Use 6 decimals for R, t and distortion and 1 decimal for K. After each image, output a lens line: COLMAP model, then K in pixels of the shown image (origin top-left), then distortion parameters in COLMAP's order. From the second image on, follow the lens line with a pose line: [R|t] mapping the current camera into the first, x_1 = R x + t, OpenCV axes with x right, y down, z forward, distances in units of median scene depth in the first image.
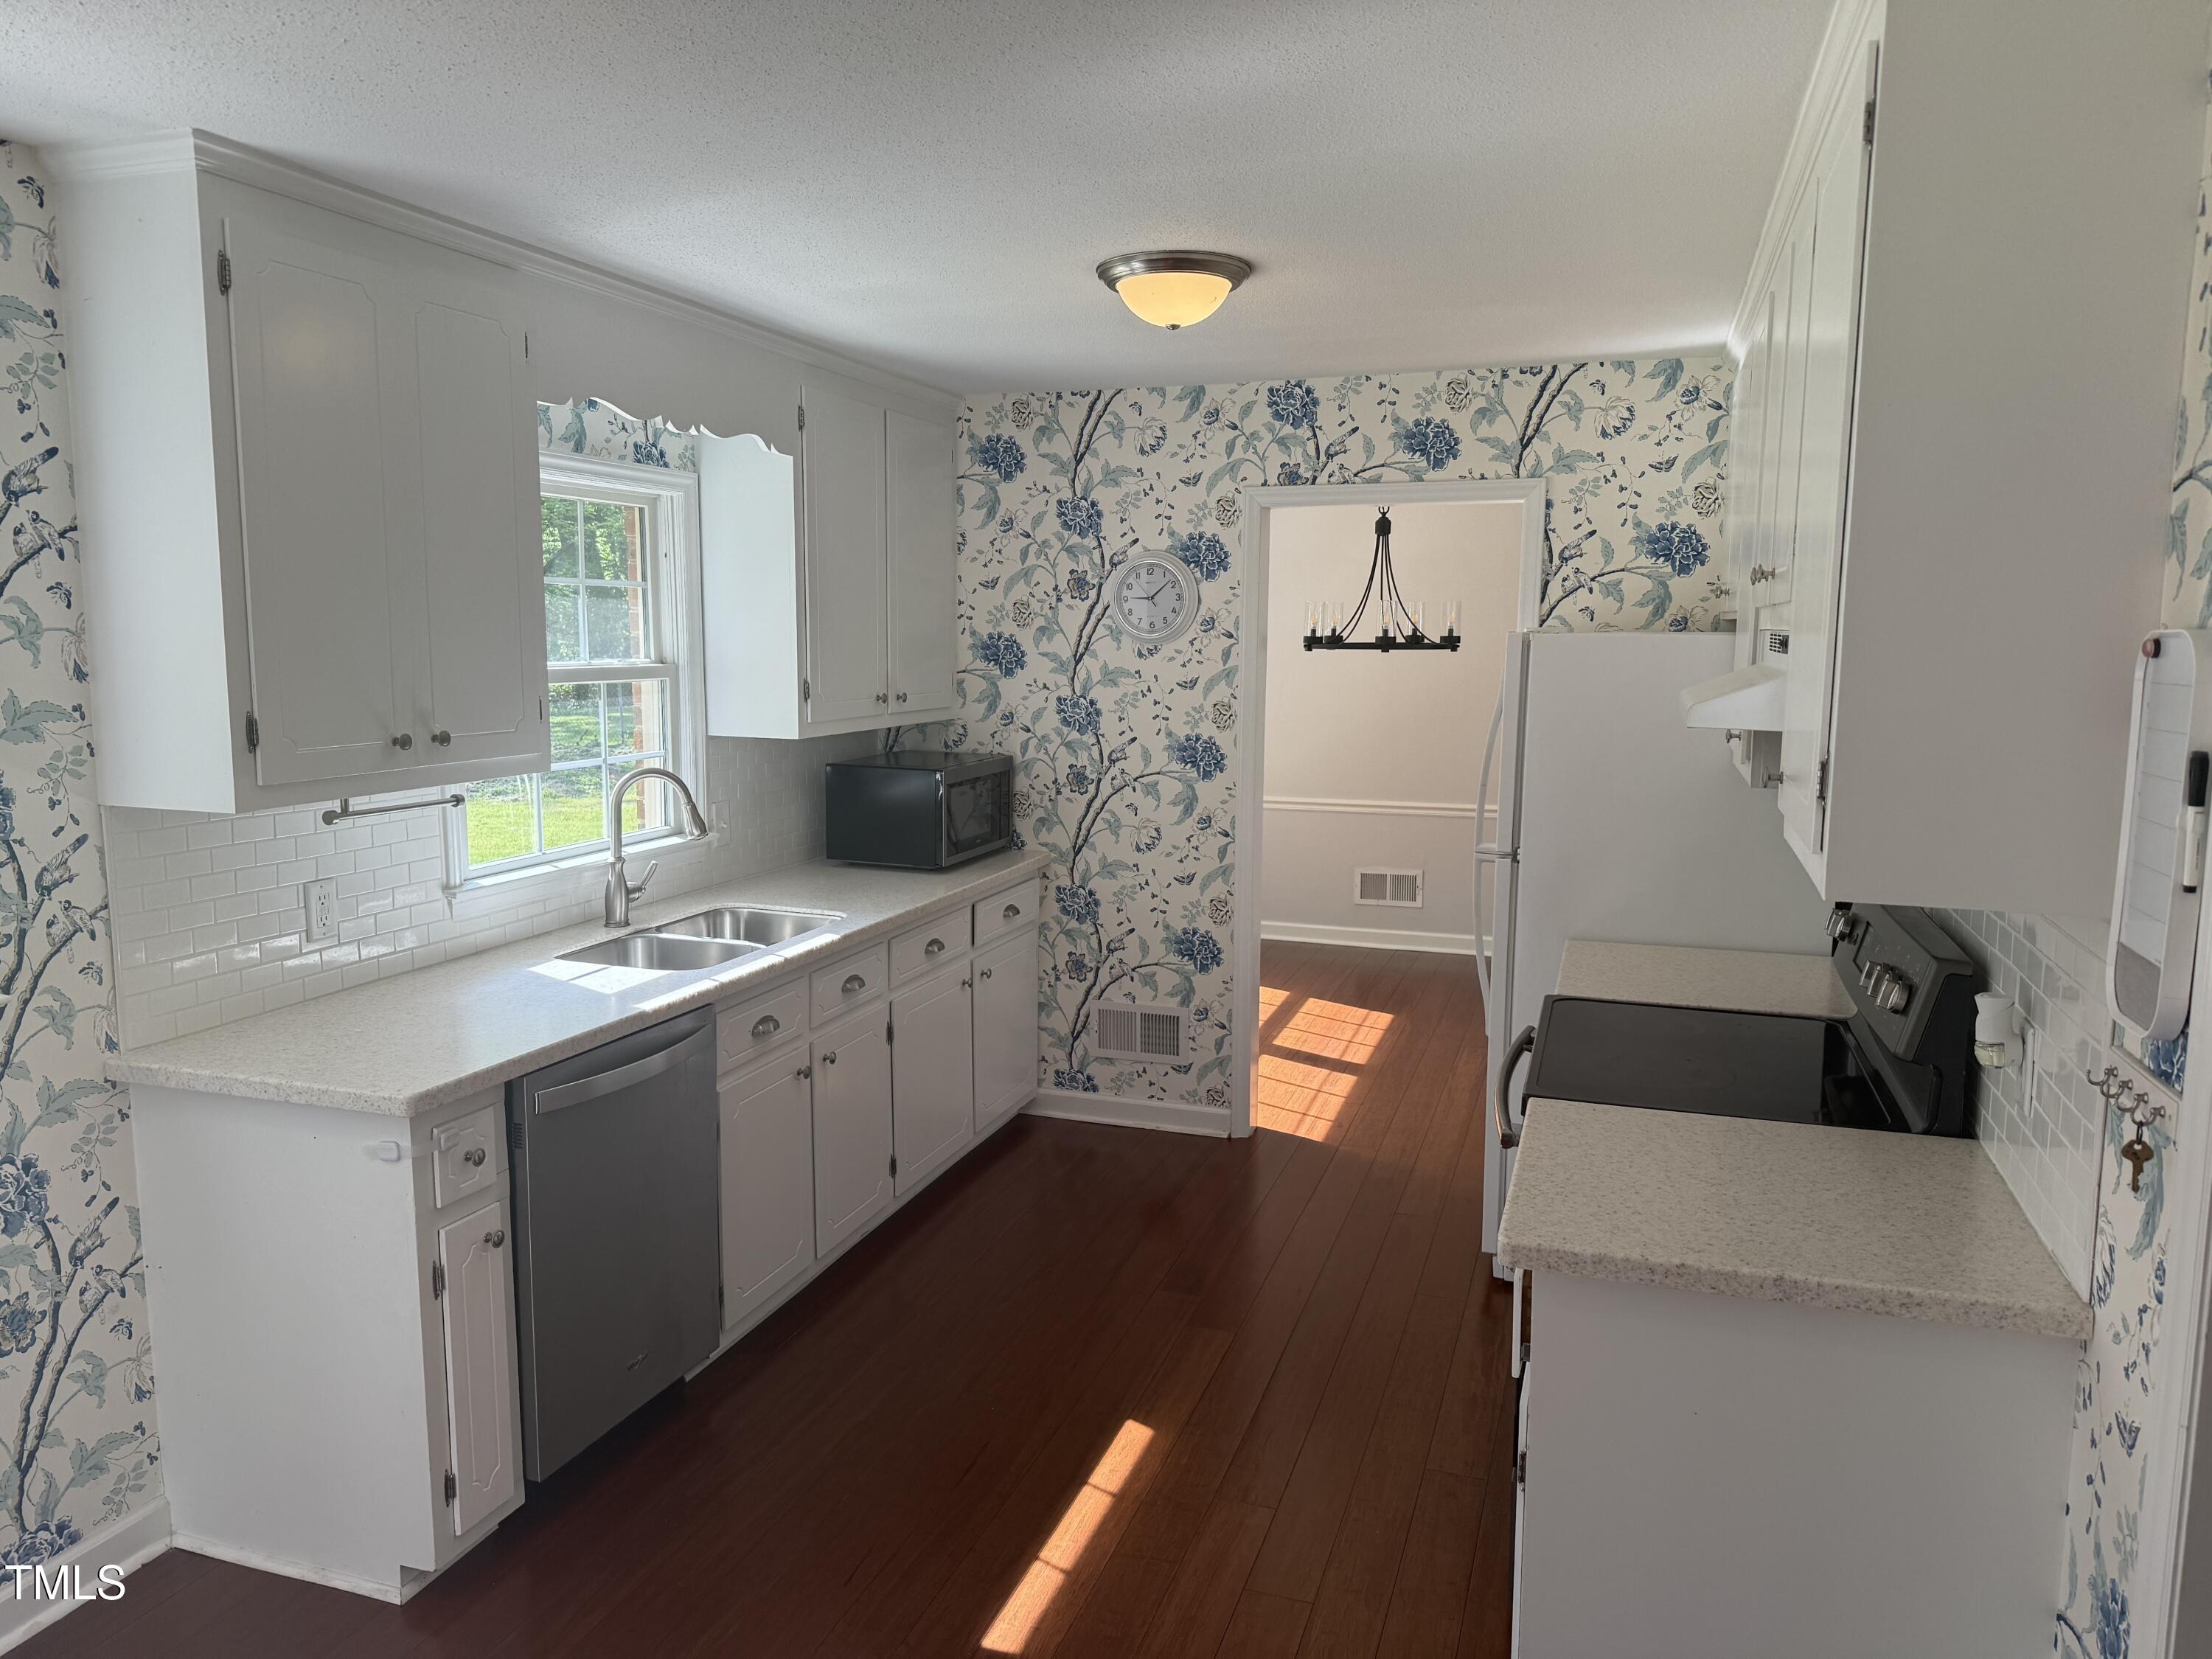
lens RADIAL K [[1605.0, 0, 1015.6], [0, 1605.0, 870.4], [0, 0, 1]] dist [0.053998, -0.073810]
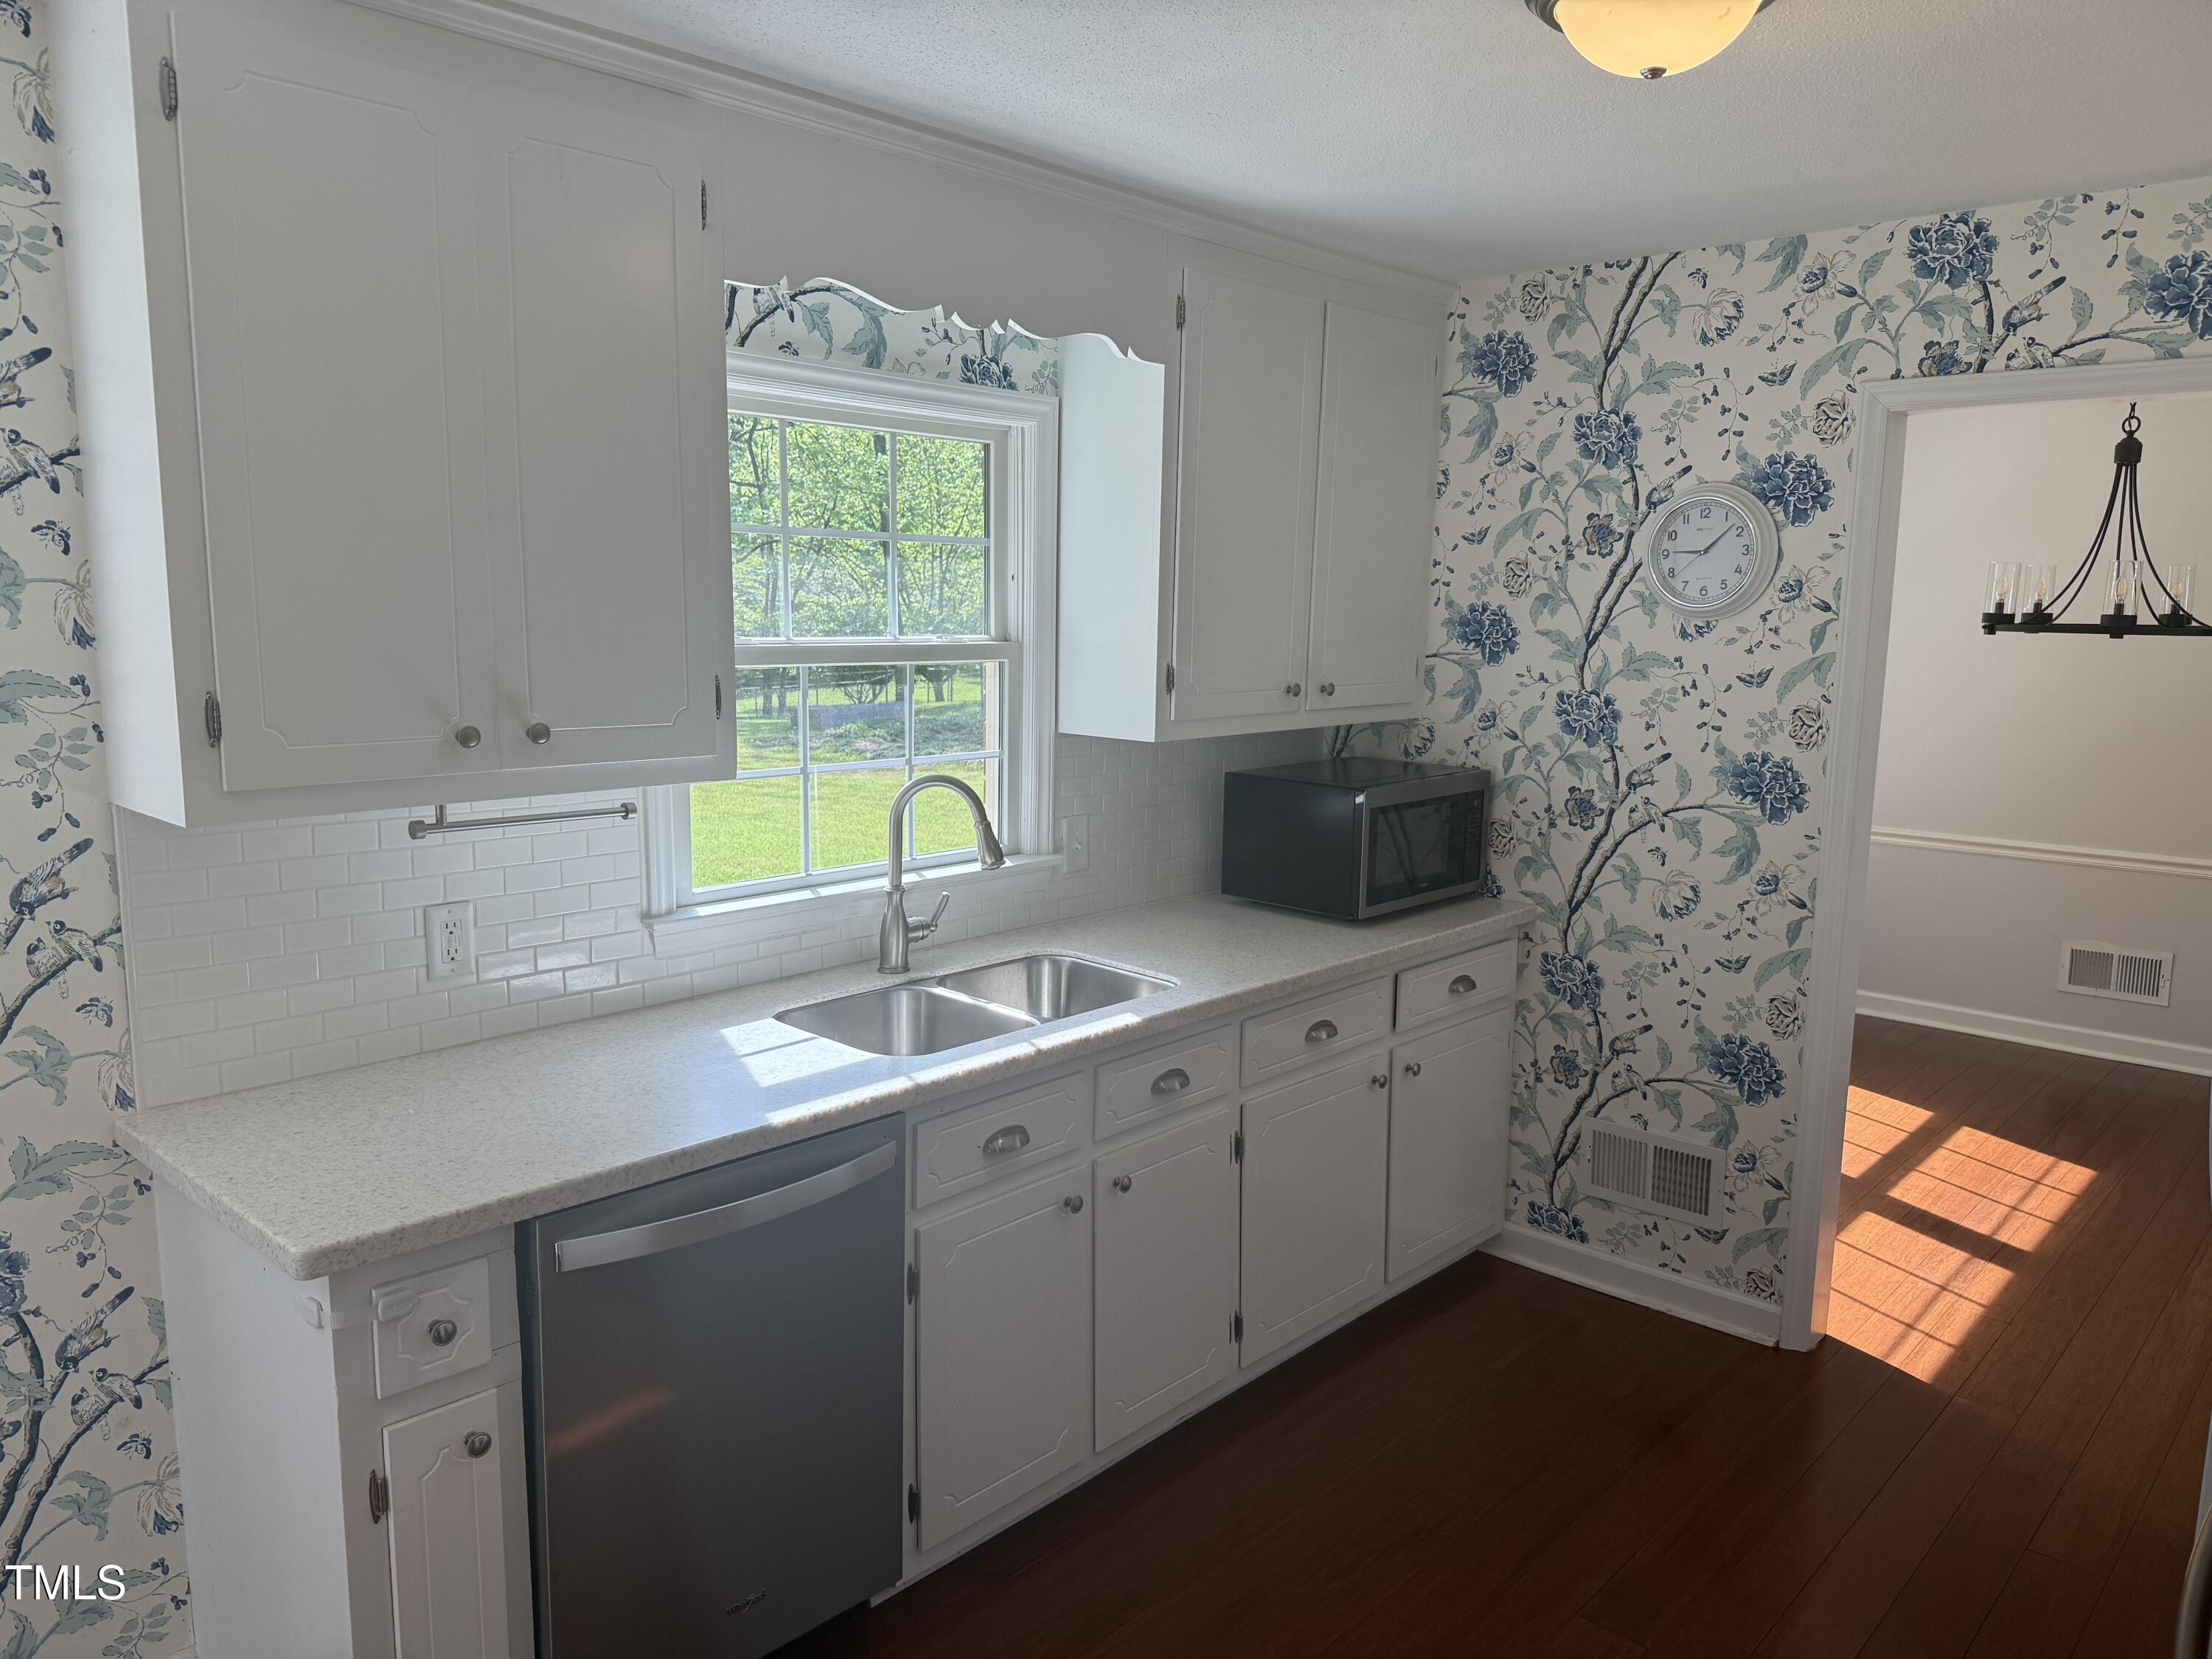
lens RADIAL K [[1605.0, 0, 1006.4], [0, 1605.0, 858.1], [0, 0, 1]] dist [0.053998, -0.073810]
pose [[0.920858, 0.067584, -0.383996, 0.094154], [-0.065594, 0.997679, 0.018292, -0.036091], [0.384341, 0.008344, 0.923154, 0.277137]]
